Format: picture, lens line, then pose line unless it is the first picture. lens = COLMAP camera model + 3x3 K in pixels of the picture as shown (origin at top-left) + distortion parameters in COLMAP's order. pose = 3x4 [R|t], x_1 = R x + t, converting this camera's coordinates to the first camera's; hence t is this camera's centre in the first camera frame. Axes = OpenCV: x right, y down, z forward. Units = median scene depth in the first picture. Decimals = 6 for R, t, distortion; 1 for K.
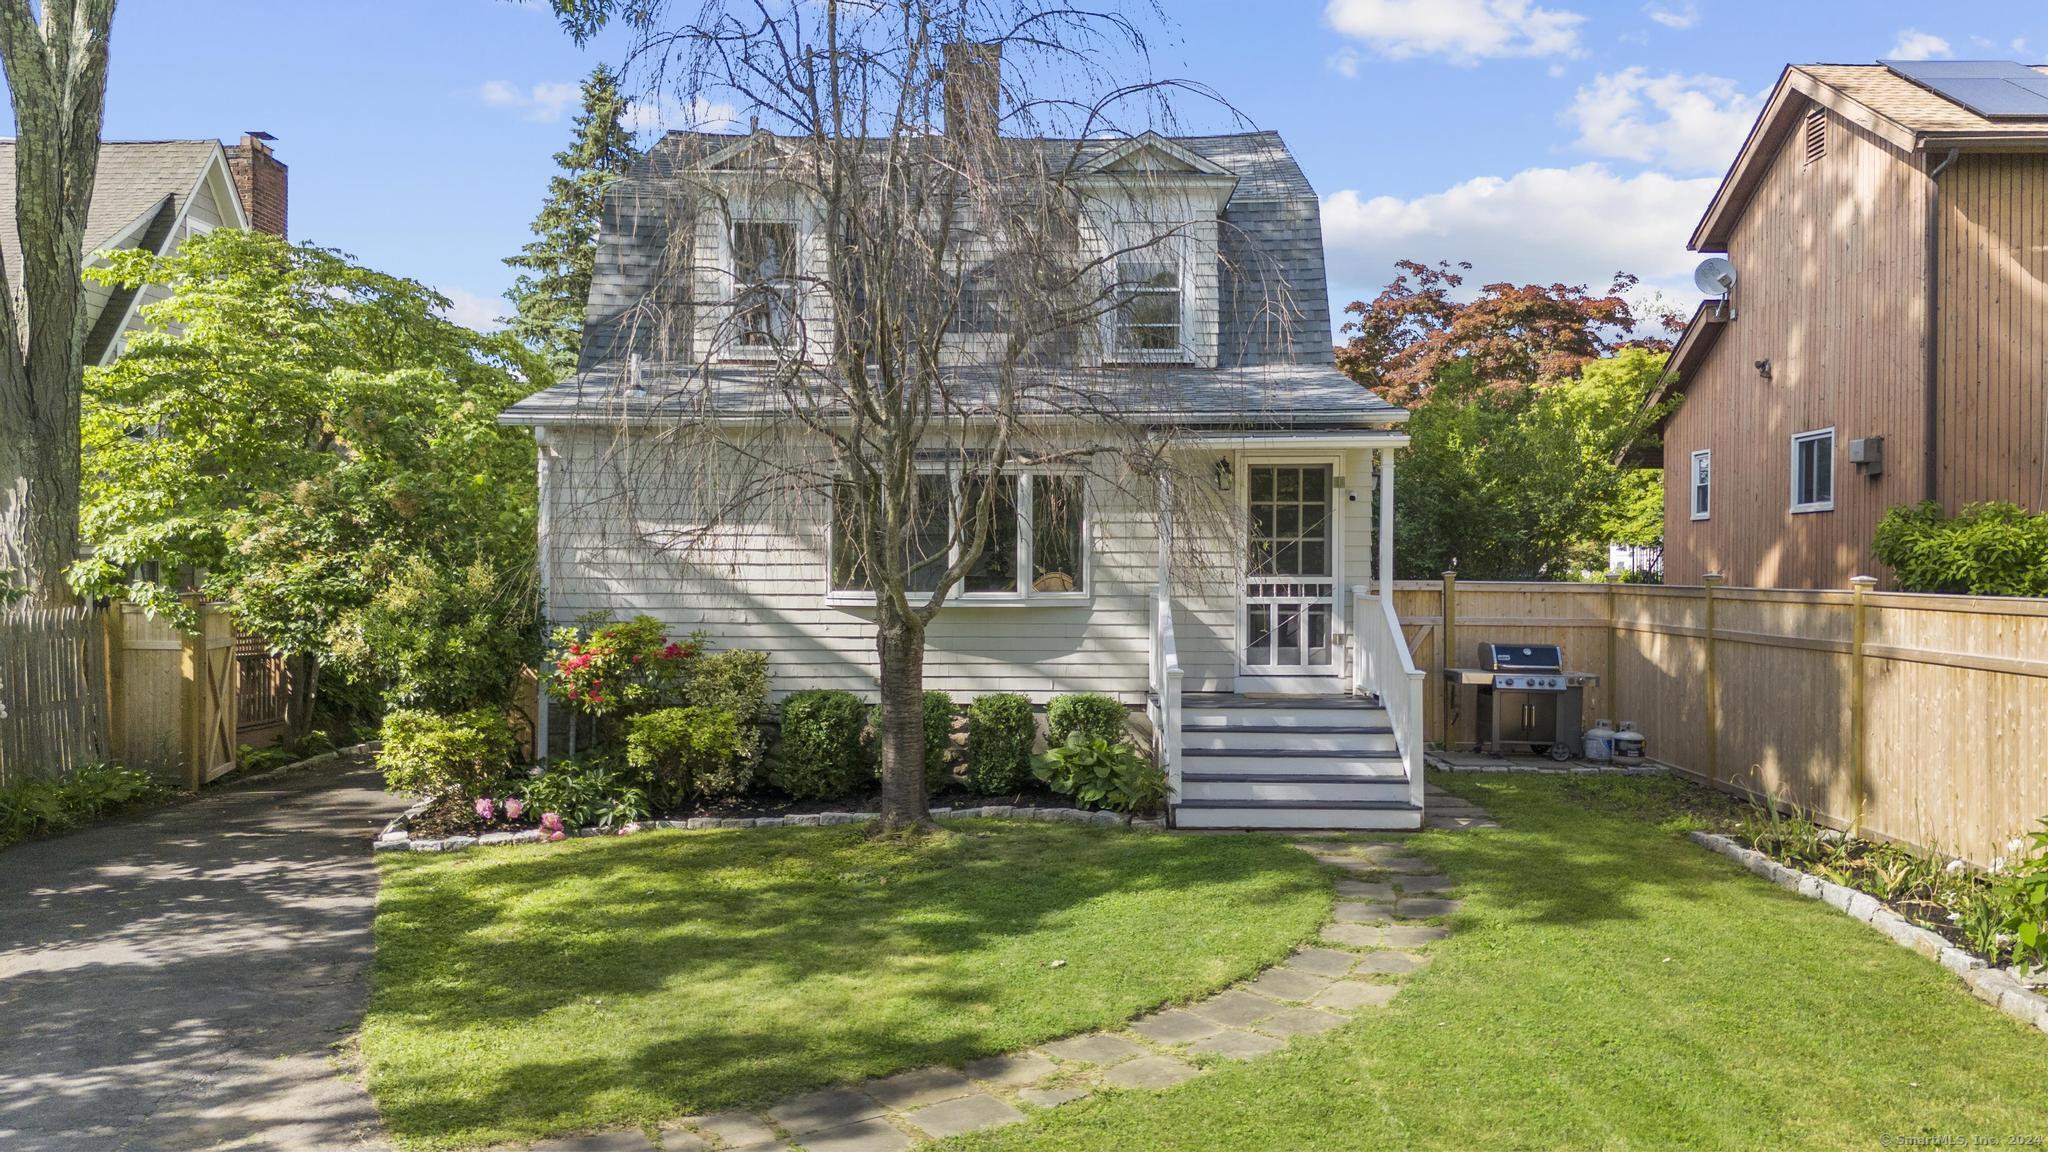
lens RADIAL K [[1461.9, 0, 1024.0], [0, 1461.9, 576.0], [0, 0, 1]] dist [0.055412, -0.053642]
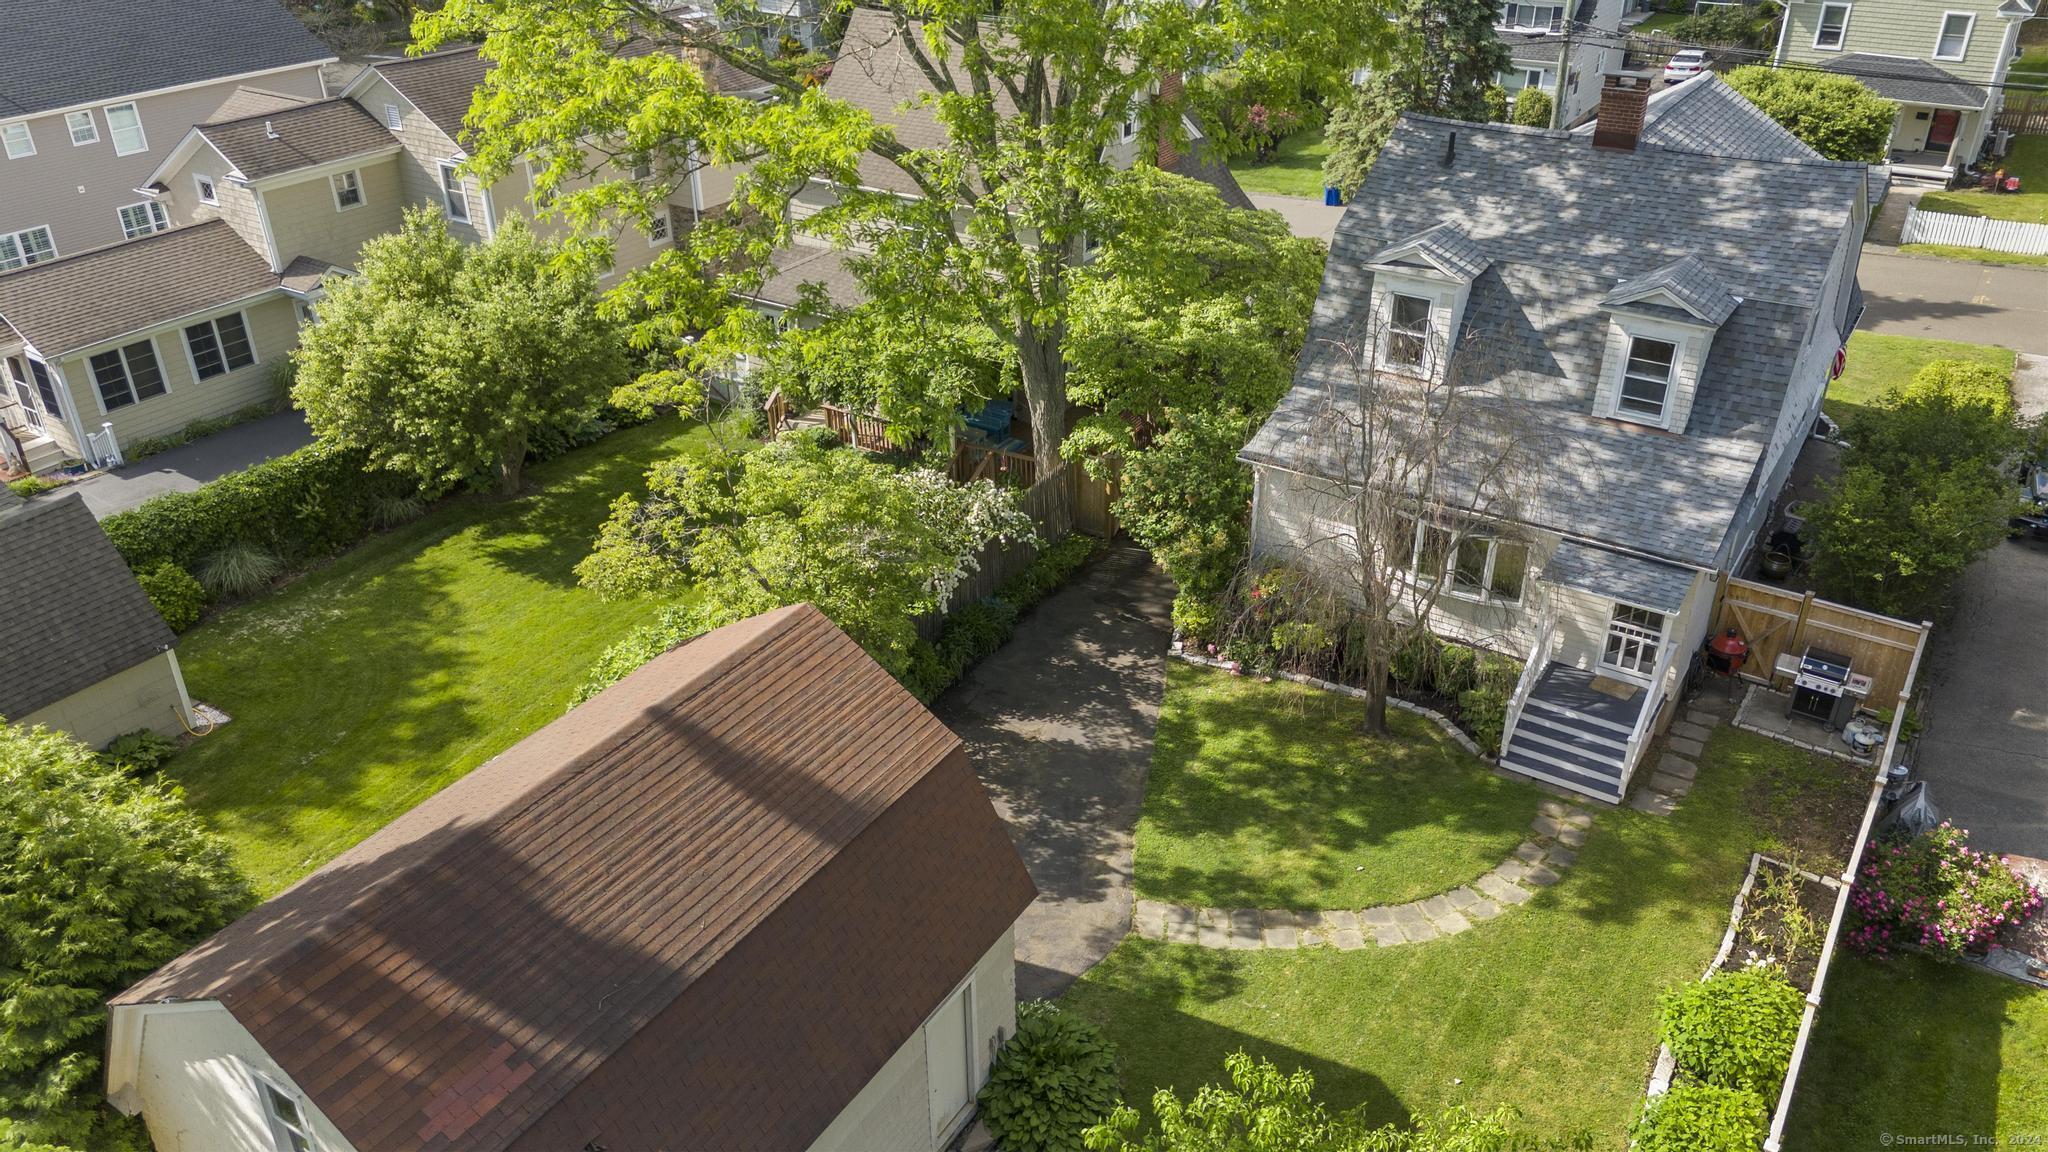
lens RADIAL K [[1505.0, 0, 1013.7], [0, 1505.0, 512.4], [0, 0, 1]] dist [0.059934, -0.060396]
pose [[0.829380, 0.250708, -0.499274, 0.444962], [0.021882, 0.878396, 0.477432, -1.031987], [0.558256, -0.406897, 0.723038, -0.709917]]
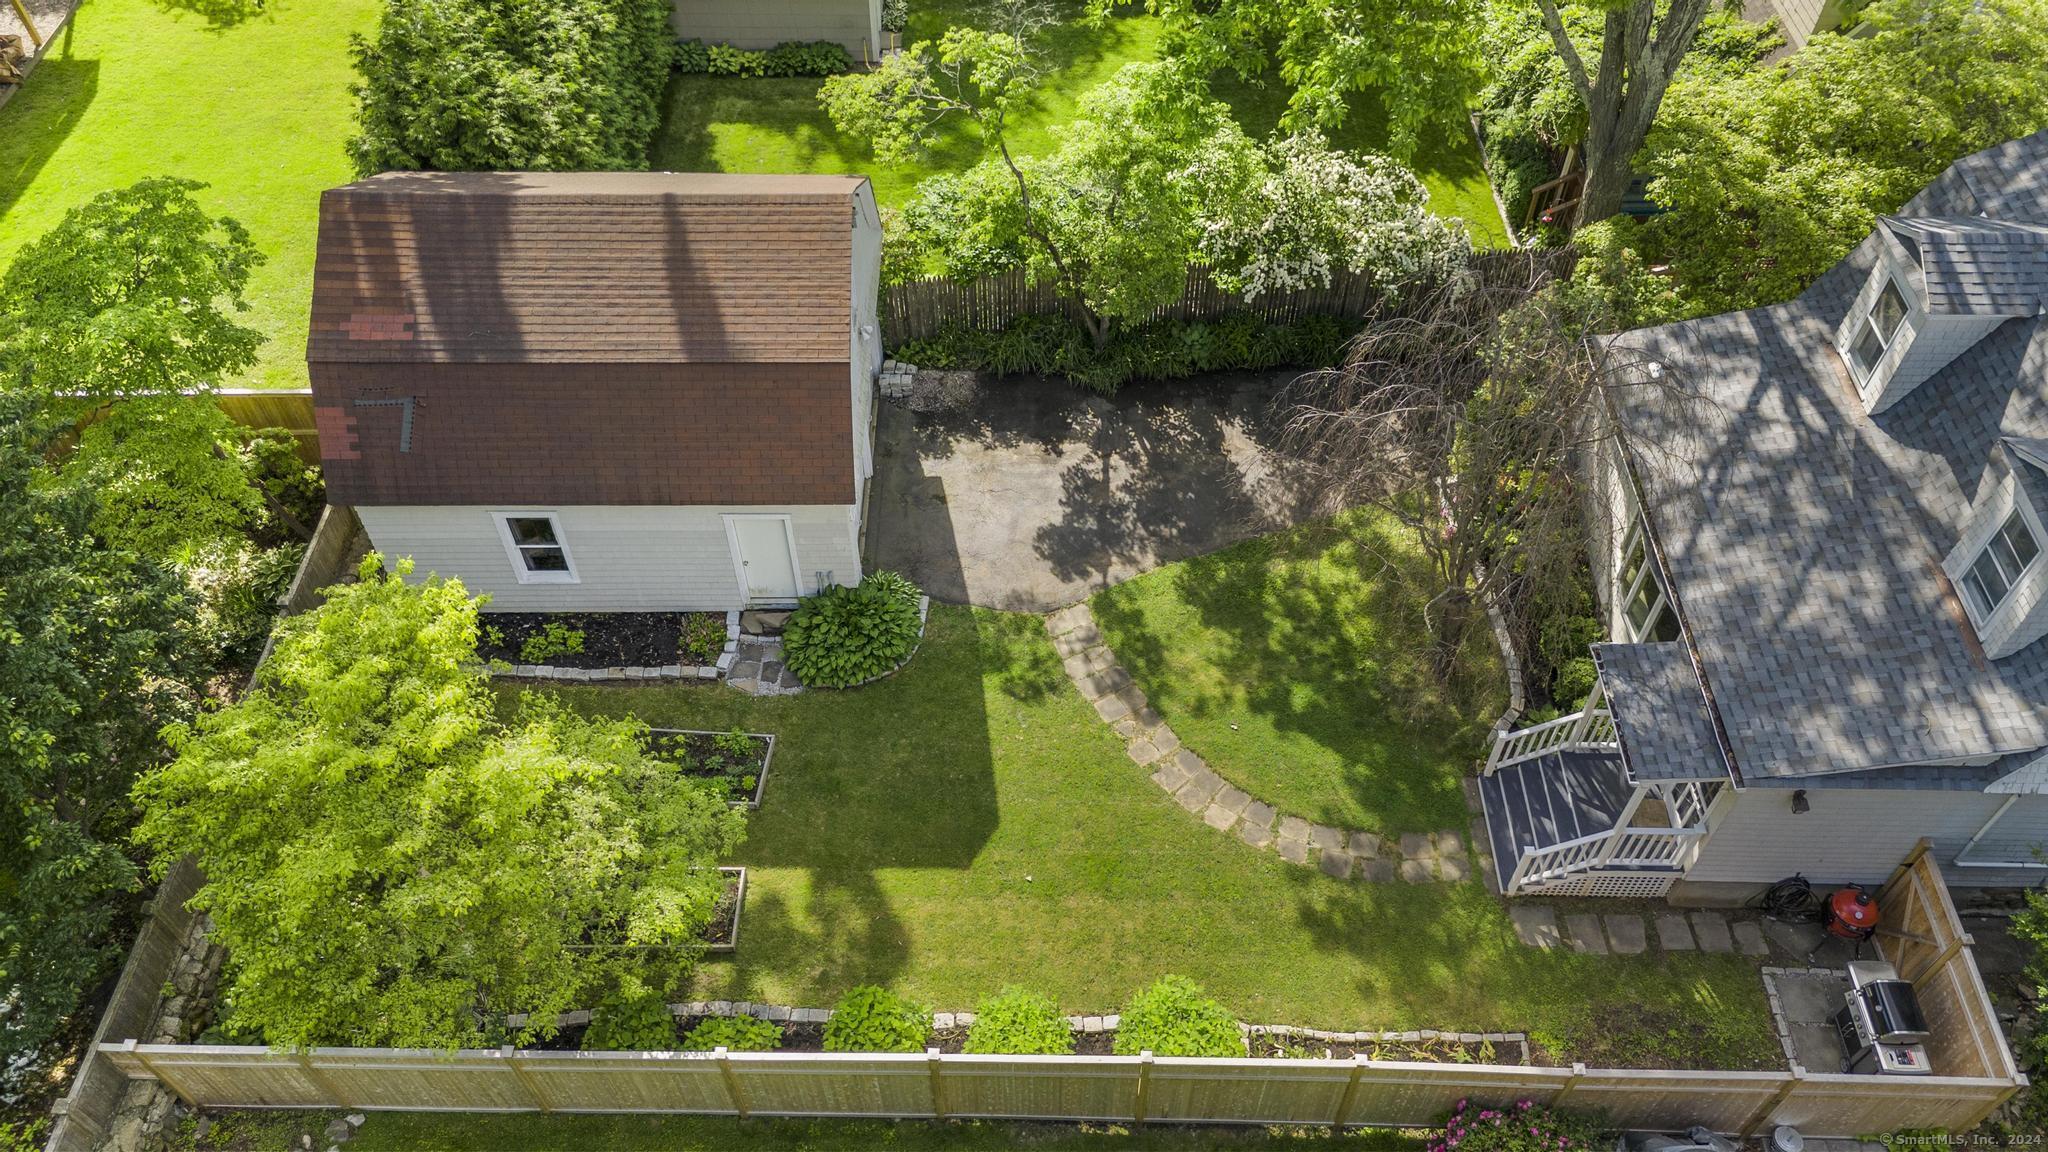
lens RADIAL K [[1505.0, 0, 1013.7], [0, 1505.0, 512.4], [0, 0, 1]] dist [0.059934, -0.060396]
pose [[-0.013303, 0.742551, -0.669658, 0.989081], [0.024609, 0.669757, 0.742172, -1.297902], [0.999609, -0.006607, -0.027183, 0.381077]]
